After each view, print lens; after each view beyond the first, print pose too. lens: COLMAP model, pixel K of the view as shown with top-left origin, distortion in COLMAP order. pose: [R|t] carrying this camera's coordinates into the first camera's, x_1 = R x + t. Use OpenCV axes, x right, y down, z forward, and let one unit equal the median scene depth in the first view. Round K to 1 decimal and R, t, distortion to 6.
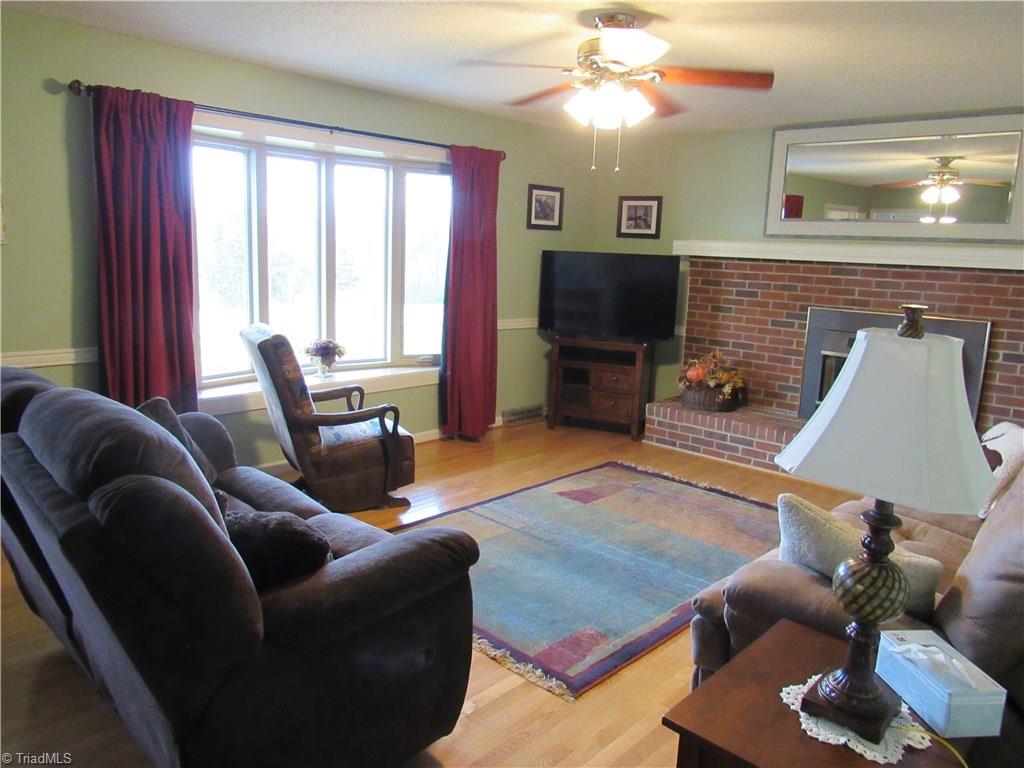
lens RADIAL K [[734.9, 0, 508.4], [0, 734.9, 385.0], [0, 0, 1]] dist [-0.025637, 0.007125]
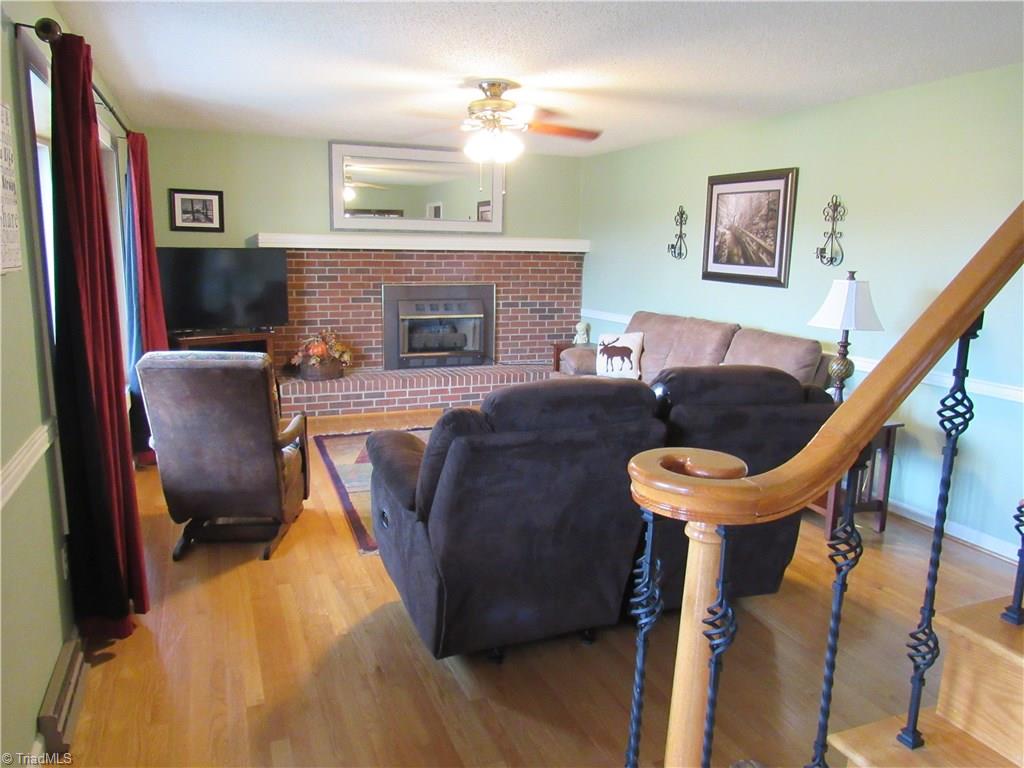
lens RADIAL K [[734.9, 0, 508.8], [0, 734.9, 384.2], [0, 0, 1]] dist [-0.025637, 0.007125]
pose [[0.429195, -0.193420, 0.882259, -0.654235], [0.167524, 0.976900, 0.132673, -0.066461], [-0.887540, 0.090858, 0.451683, 0.217994]]
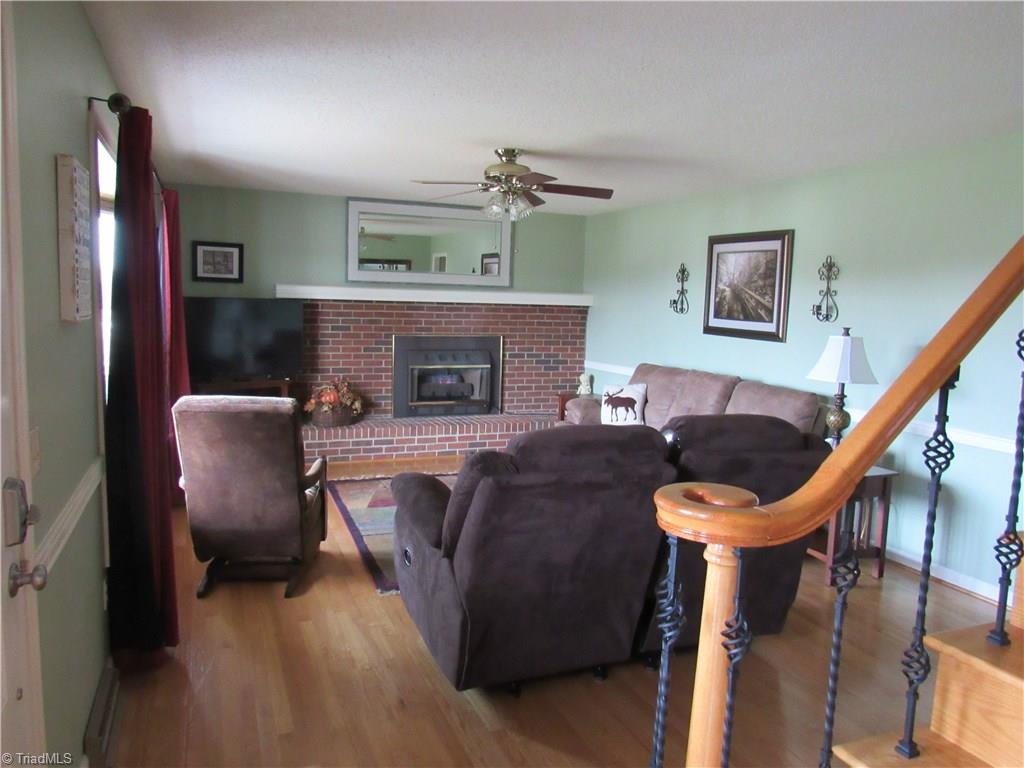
lens RADIAL K [[734.9, 0, 508.5], [0, 734.9, 384.9], [0, 0, 1]] dist [-0.025637, 0.007125]
pose [[0.428126, -0.127931, 0.894618, -0.692168], [0.156108, 0.985518, 0.066223, -0.069844], [-0.890134, 0.111305, 0.441896, 0.216832]]
